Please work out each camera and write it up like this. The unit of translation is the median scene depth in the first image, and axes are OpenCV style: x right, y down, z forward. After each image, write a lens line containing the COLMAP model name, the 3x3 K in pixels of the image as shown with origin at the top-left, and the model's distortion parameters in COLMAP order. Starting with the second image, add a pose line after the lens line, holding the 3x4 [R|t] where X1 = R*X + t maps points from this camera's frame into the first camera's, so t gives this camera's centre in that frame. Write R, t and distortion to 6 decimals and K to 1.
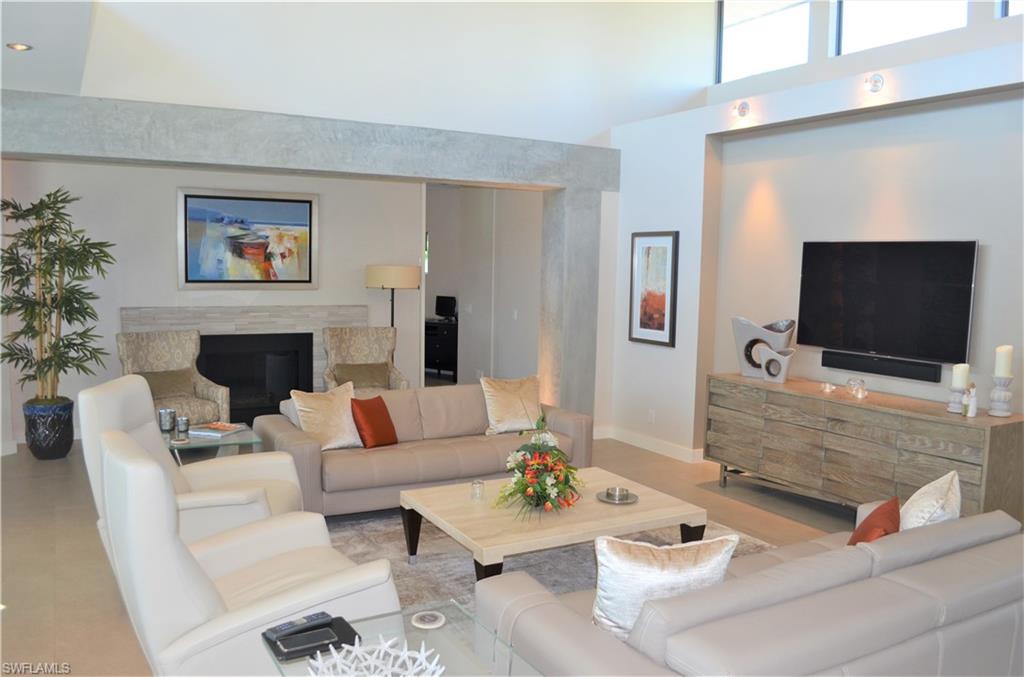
lens RADIAL K [[801.7, 0, 514.3], [0, 801.7, 342.9], [0, 0, 1]] dist [-0.084014, 0.009993]
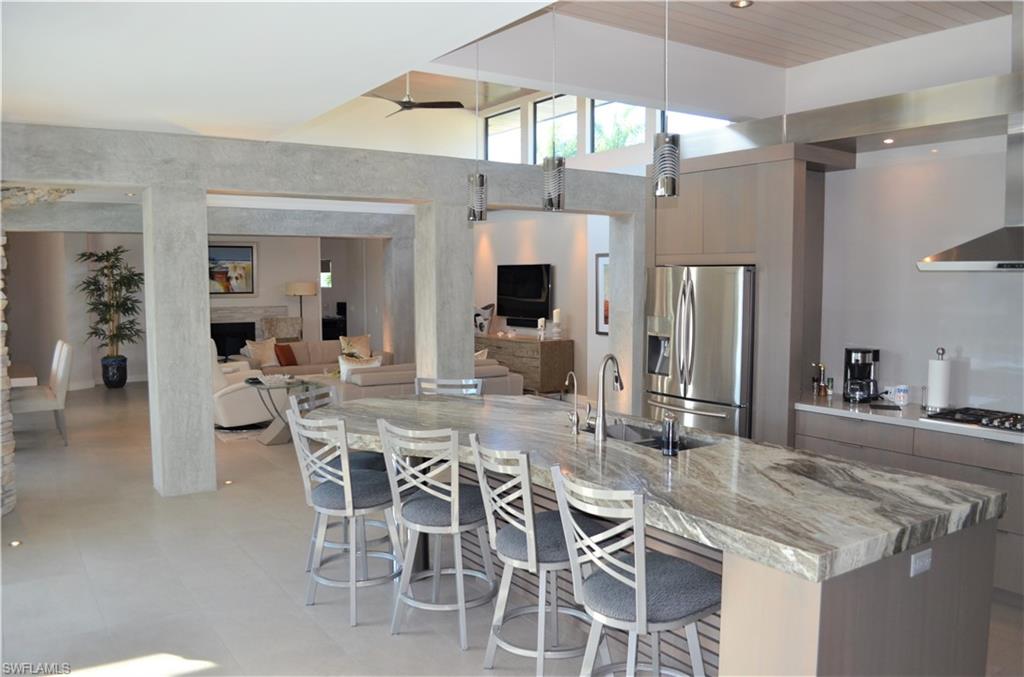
lens RADIAL K [[801.7, 0, 514.3], [0, 801.7, 342.9], [0, 0, 1]] dist [-0.084014, 0.009993]
pose [[0.996968, -0.027506, 0.072787, 0.233120], [0.028927, 0.999410, -0.018541, 0.102935], [-0.072234, 0.020590, 0.997175, -0.972434]]
